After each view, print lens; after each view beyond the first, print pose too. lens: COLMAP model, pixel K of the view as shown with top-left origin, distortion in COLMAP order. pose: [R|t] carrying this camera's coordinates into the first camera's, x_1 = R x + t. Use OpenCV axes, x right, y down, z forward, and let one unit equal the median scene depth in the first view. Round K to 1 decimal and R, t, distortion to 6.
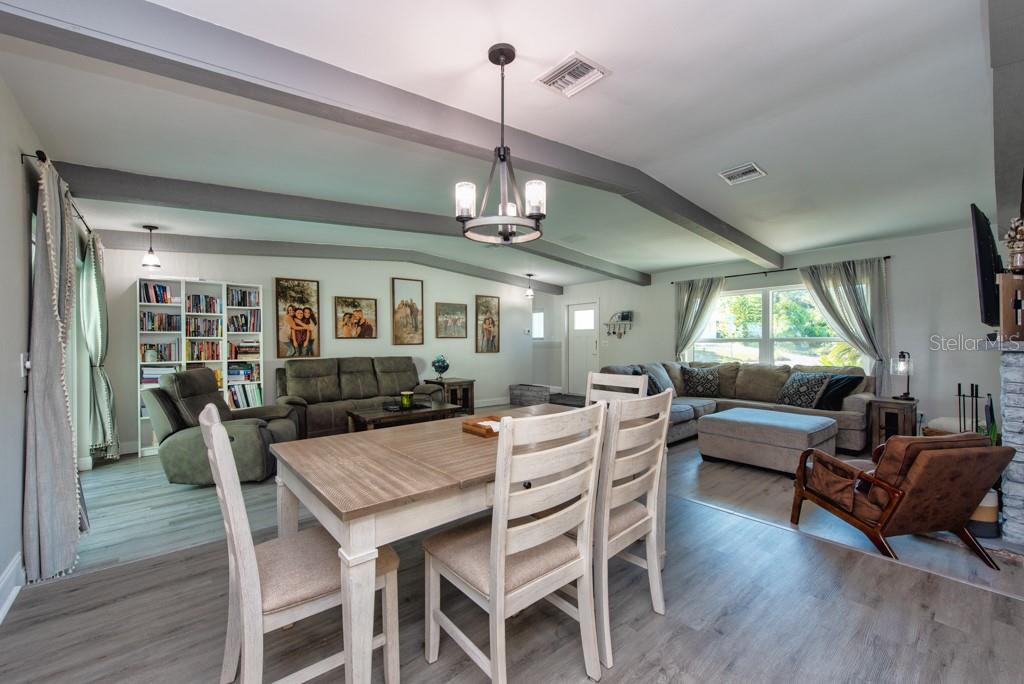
lens RADIAL K [[412.2, 0, 510.6], [0, 412.2, 342.9], [0, 0, 1]] dist [0.011717, -0.003405]
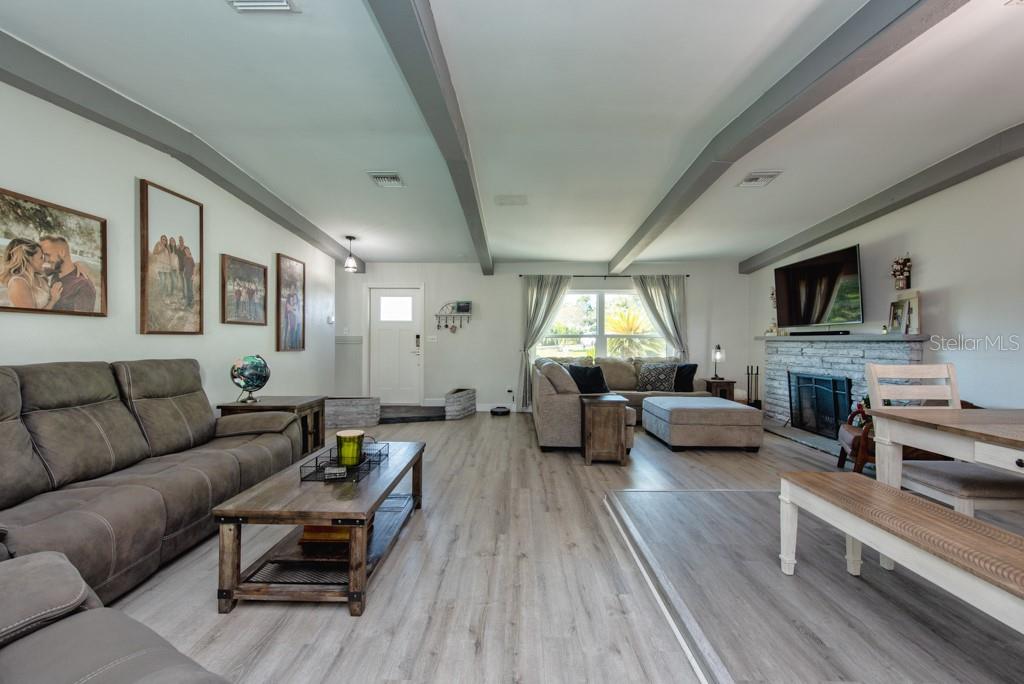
lens RADIAL K [[412.2, 0, 510.7], [0, 412.2, 342.3], [0, 0, 1]] dist [0.011717, -0.003405]
pose [[0.654586, 0.006138, 0.755963, -0.356016], [-0.004094, 0.999981, -0.004574, 0.014430], [-0.755976, -0.000100, 0.654599, 0.409291]]
